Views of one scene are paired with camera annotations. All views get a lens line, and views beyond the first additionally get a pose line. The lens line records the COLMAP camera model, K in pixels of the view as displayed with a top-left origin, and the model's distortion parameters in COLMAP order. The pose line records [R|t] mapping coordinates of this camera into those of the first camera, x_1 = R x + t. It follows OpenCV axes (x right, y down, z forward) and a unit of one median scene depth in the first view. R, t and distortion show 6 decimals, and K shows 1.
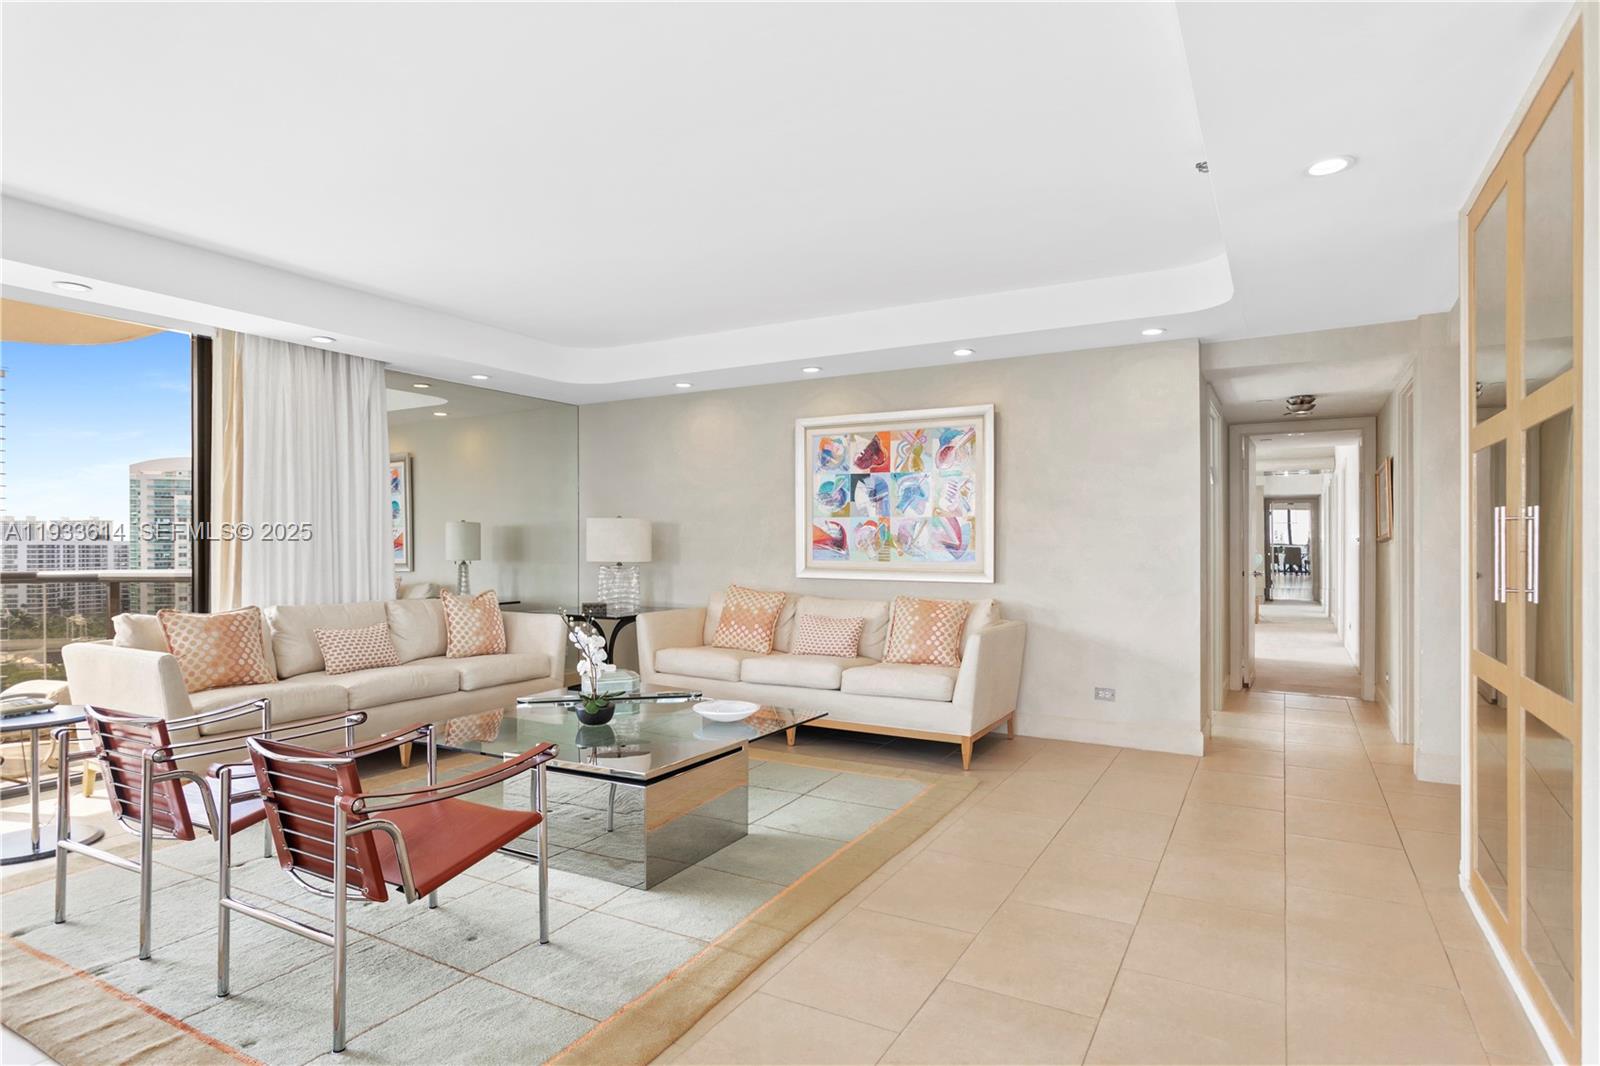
lens RADIAL K [[885.3, 0, 793.4], [0, 885.3, 543.5], [0, 0, 1]] dist [-0.016118, 0.001446]
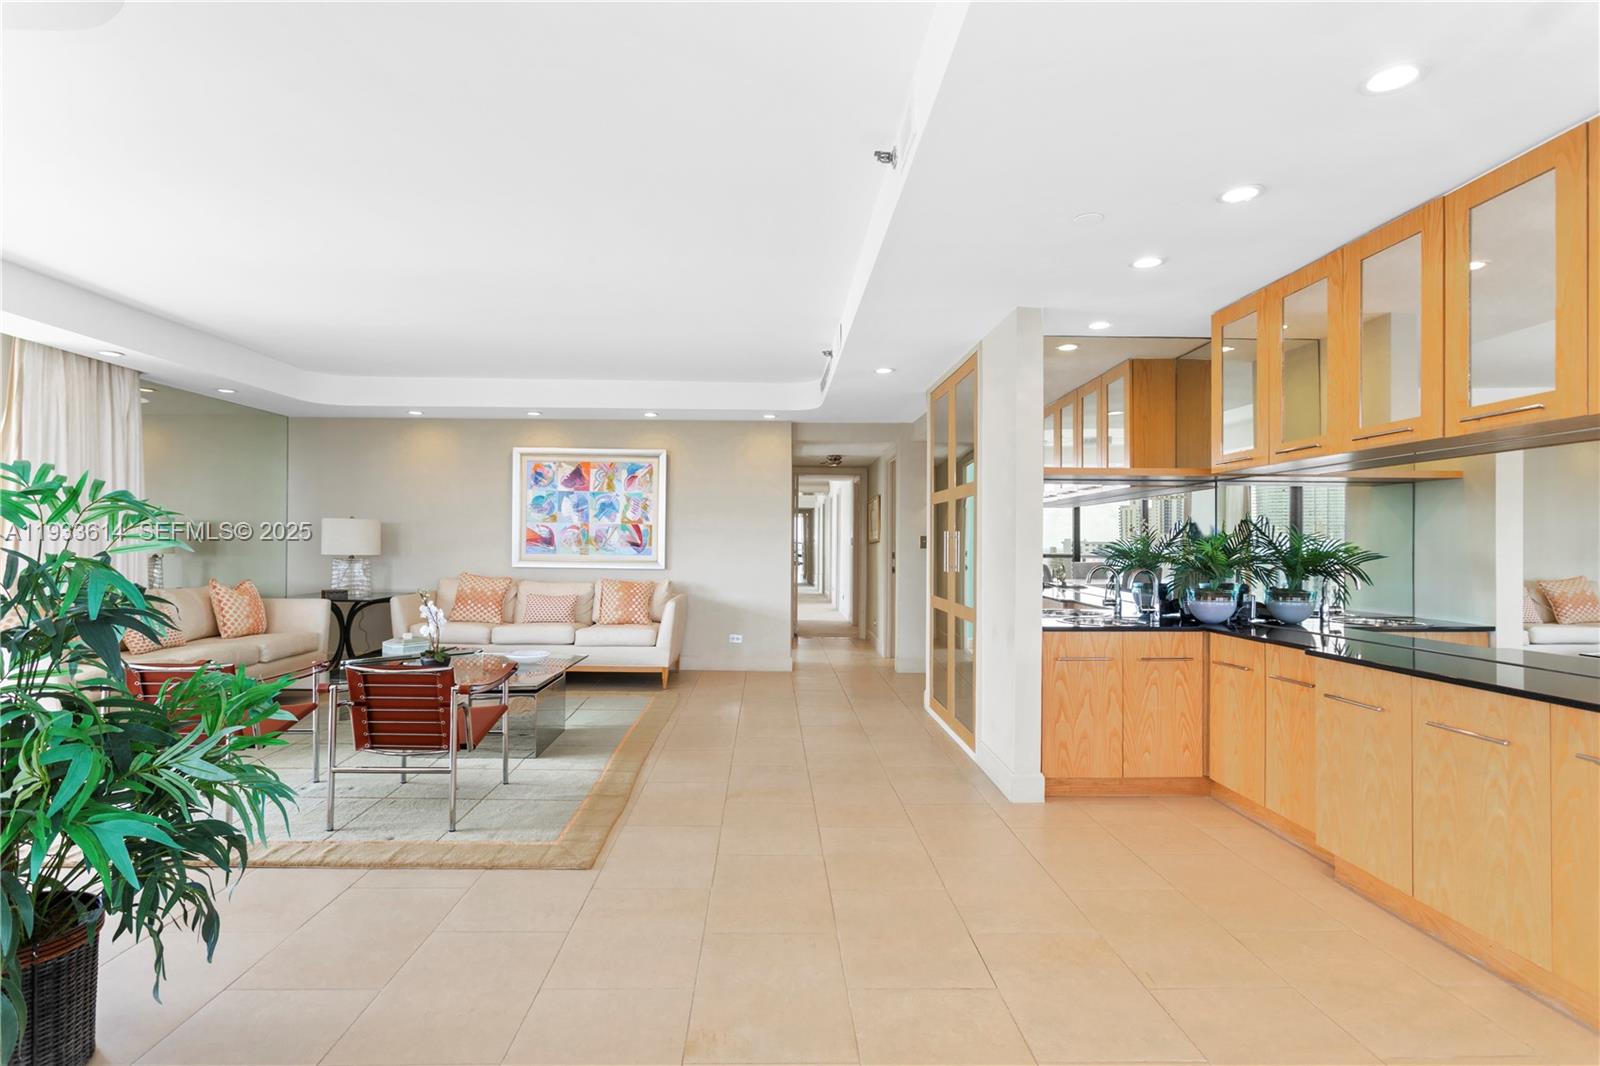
lens RADIAL K [[784.6, 0, 804.2], [0, 784.6, 538.5], [0, 0, 1]] dist [0.000486, 0.000611]
pose [[0.852603, 0.011453, 0.522433, -0.254182], [-0.010946, 0.999932, -0.004058, -0.004277], [-0.522444, -0.002259, 0.852671, -0.243389]]
